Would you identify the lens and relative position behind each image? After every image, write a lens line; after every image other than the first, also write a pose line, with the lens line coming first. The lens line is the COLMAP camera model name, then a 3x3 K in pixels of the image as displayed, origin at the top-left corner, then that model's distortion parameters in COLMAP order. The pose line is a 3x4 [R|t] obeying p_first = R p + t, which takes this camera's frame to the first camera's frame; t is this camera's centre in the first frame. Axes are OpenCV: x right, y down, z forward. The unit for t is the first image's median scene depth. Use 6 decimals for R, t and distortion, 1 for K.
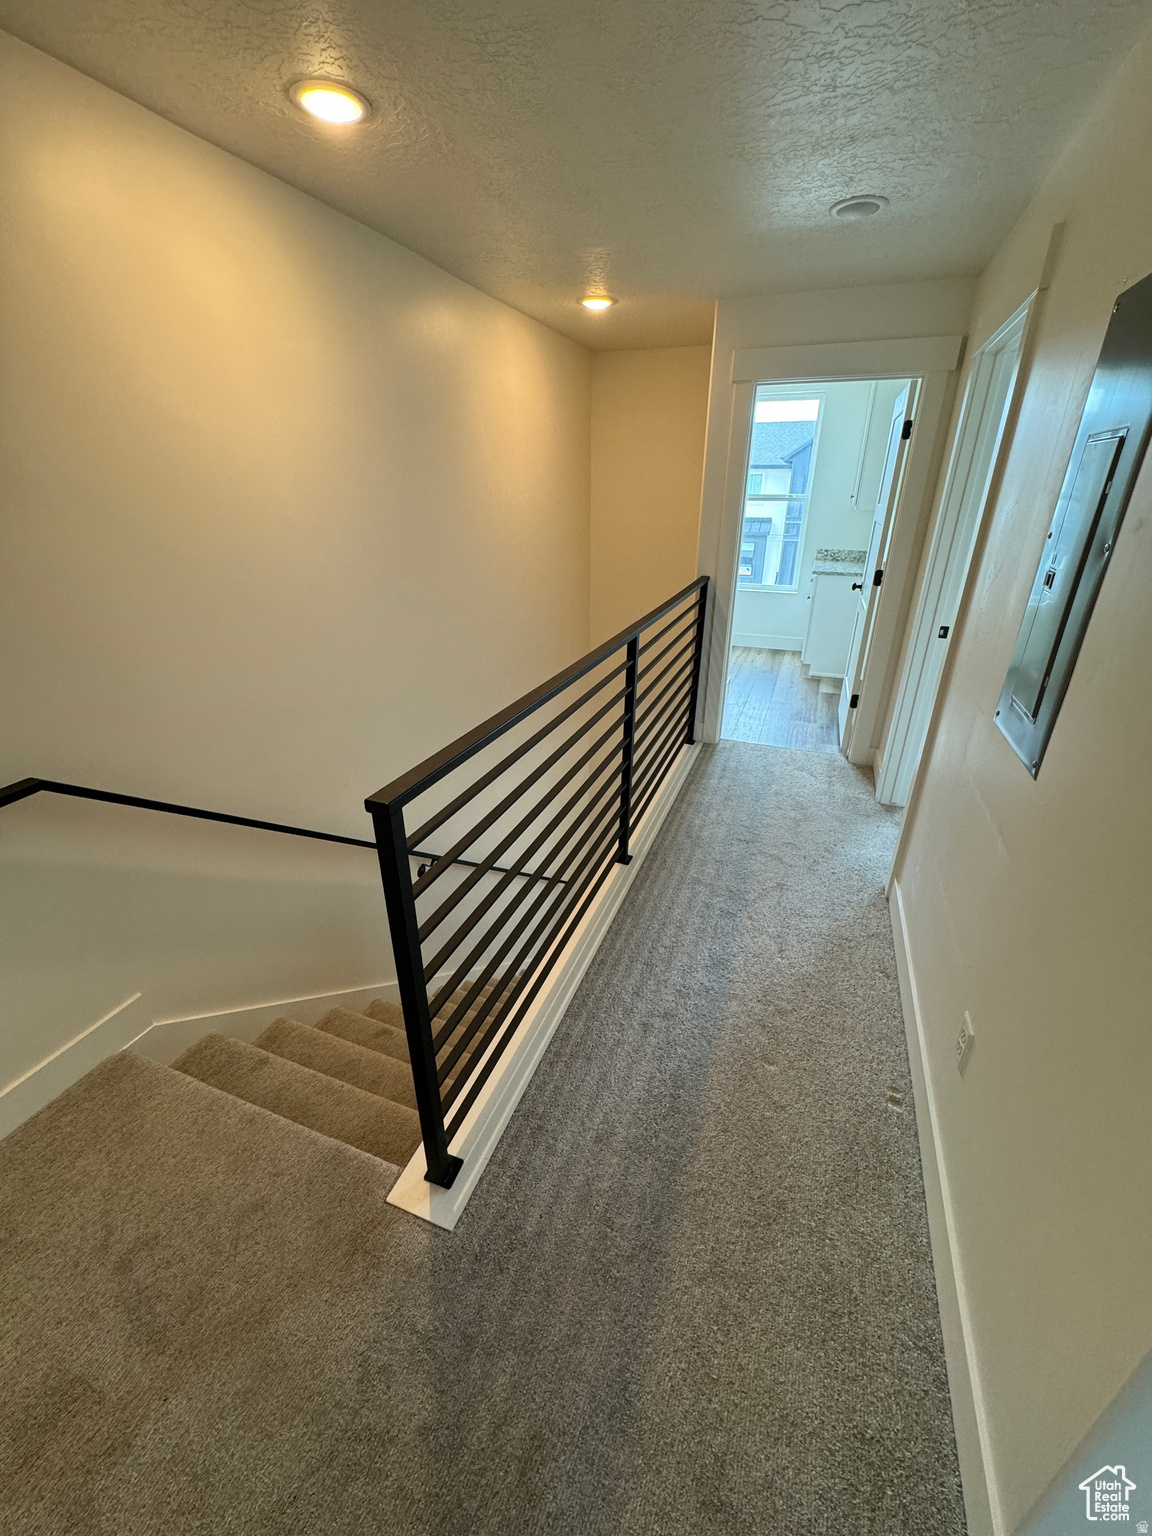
lens RADIAL K [[613.8, 0, 578.5], [0, 613.8, 776.8], [0, 0, 1]] dist [-0.002411, 0.000071]
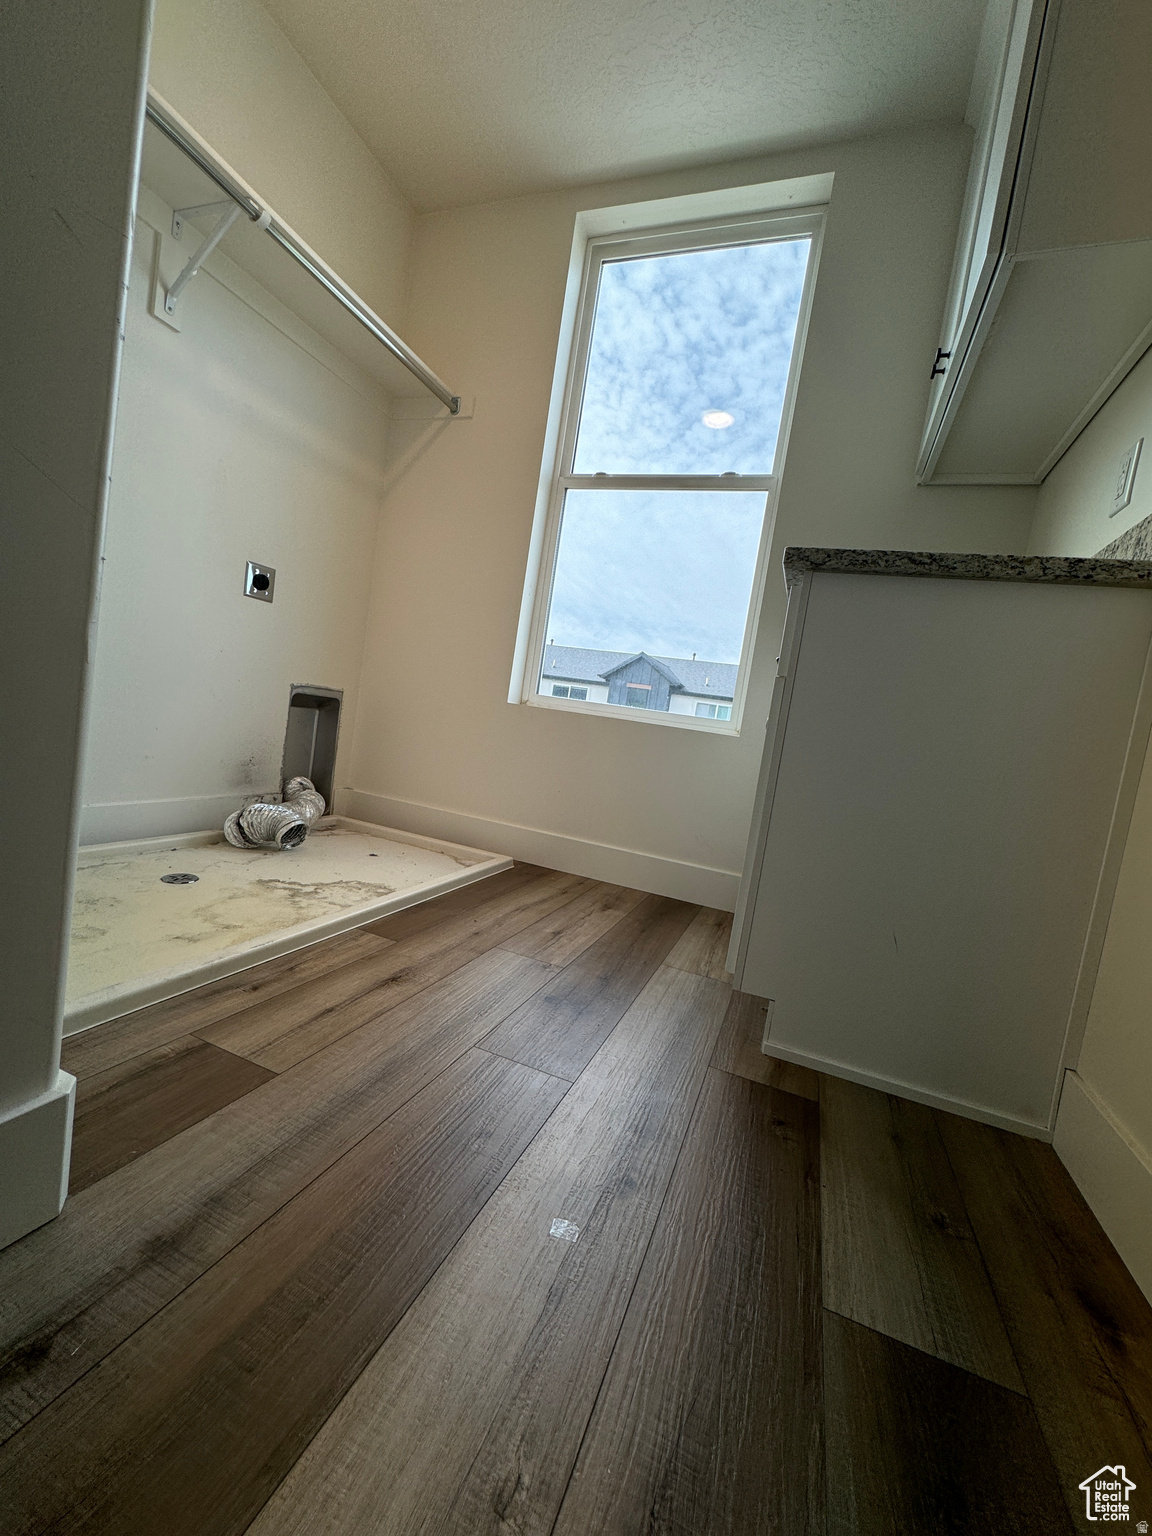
lens RADIAL K [[613.8, 0, 577.0], [0, 613.8, 768.7], [0, 0, 1]] dist [-0.002411, 0.000071]
pose [[0.988920, 0.148352, 0.005330, 0.296974], [-0.136639, 0.923700, -0.357921, -0.169022], [-0.058022, 0.353227, 0.933737, 0.772472]]
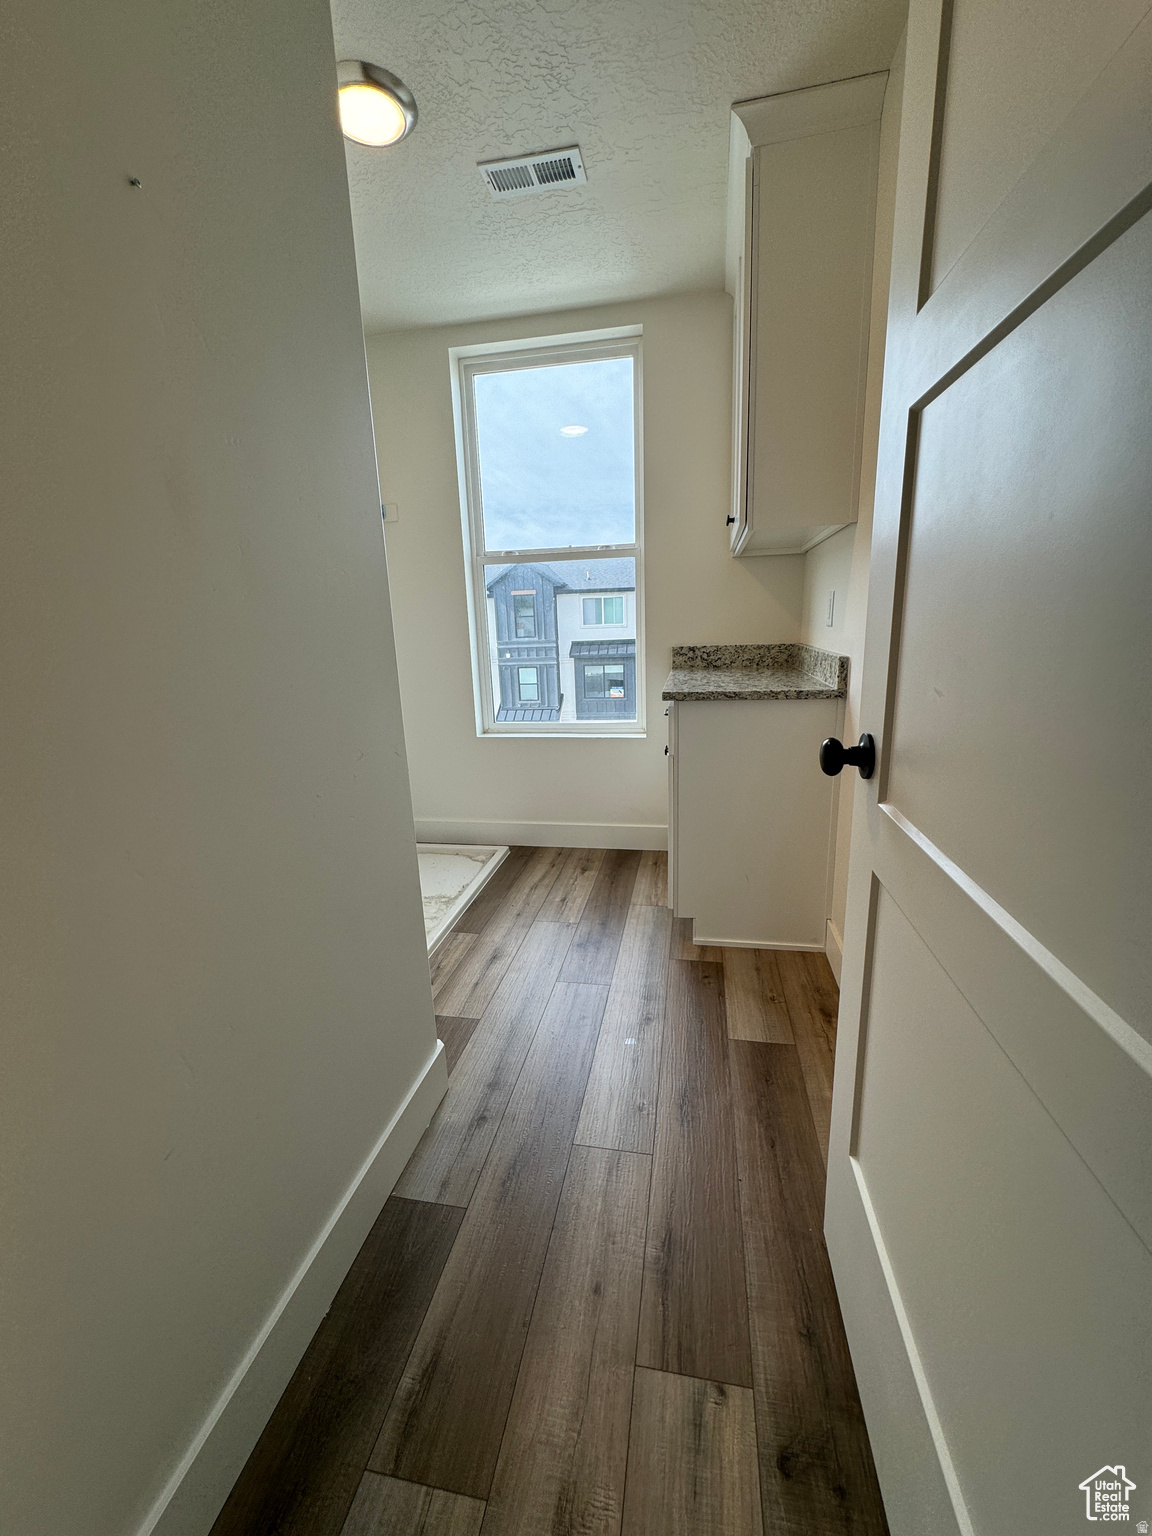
lens RADIAL K [[613.8, 0, 577.9], [0, 613.8, 767.3], [0, 0, 1]] dist [-0.002411, 0.000071]
pose [[0.983919, -0.073184, 0.162936, 0.243739], [0.105894, 0.973612, -0.202154, -0.201683], [-0.143842, 0.216157, 0.965705, 0.598101]]
